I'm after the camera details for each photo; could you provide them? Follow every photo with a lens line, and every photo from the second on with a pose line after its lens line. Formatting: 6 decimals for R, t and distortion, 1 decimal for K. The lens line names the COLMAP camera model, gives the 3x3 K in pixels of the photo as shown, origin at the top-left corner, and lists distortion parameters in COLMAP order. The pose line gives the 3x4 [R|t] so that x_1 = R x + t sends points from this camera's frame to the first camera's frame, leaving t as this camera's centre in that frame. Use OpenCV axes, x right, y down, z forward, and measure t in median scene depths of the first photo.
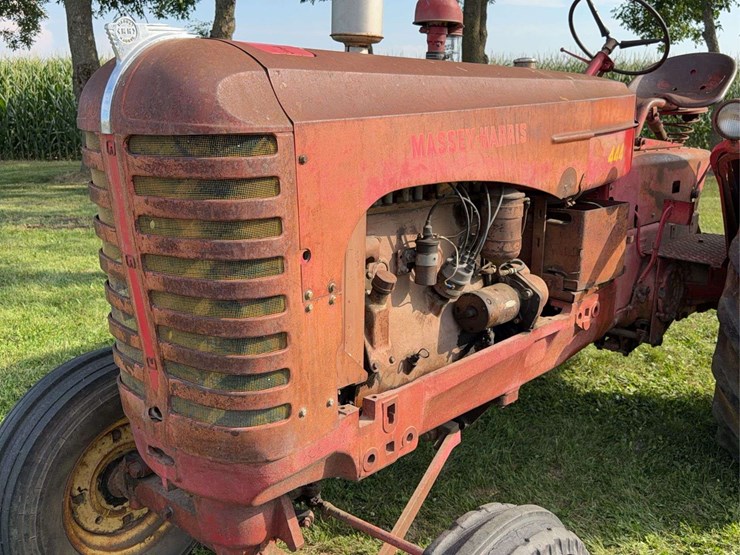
lens RADIAL K [[734.0, 0, 370.0], [0, 734.0, 277.5], [0, 0, 1]] dist [0.169319, -0.345673]
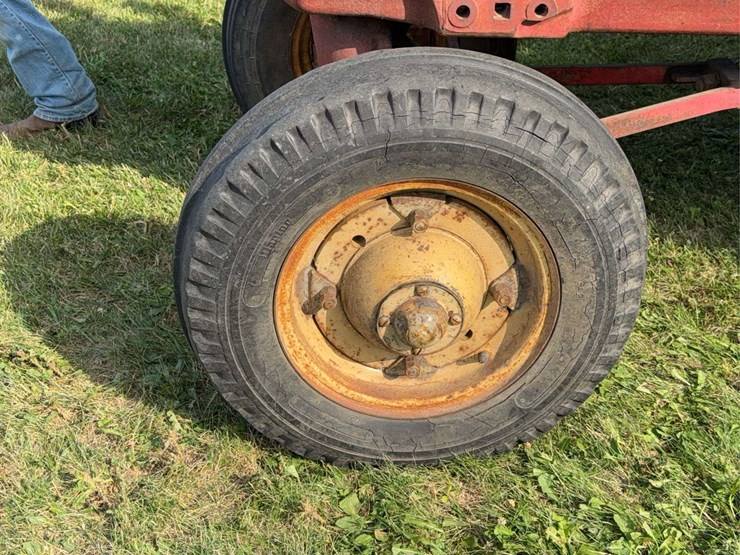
lens RADIAL K [[989.5, 0, 370.0], [0, 989.5, 277.5], [0, 0, 1]] dist [0.188929, -0.548243]
pose [[0.693341, 0.354180, -0.627562, 0.616136], [-0.178505, 0.928150, 0.326608, 0.155987], [0.698150, -0.114428, 0.706748, 0.127346]]
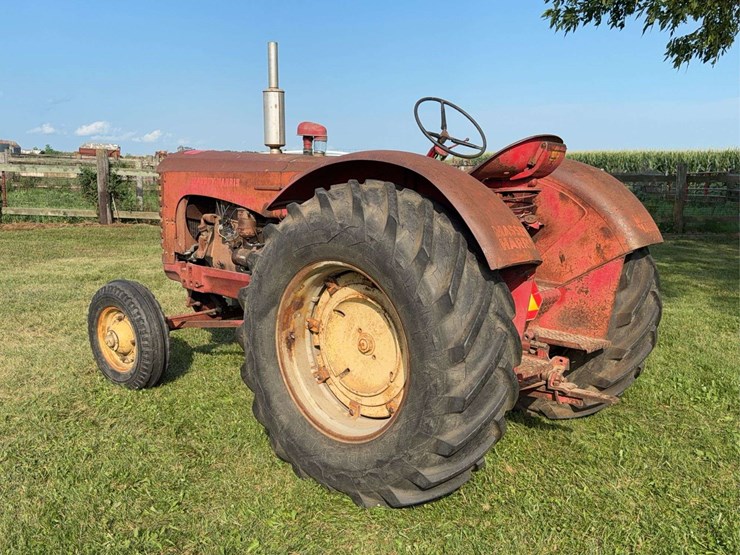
lens RADIAL K [[734.0, 0, 370.0], [0, 734.0, 277.5], [0, 0, 1]] dist [0.169319, -0.345673]
pose [[0.004615, 0.156038, -0.987740, 2.658727], [-0.257145, 0.954720, 0.149620, -0.375355], [0.966362, 0.253302, 0.044530, 1.403189]]
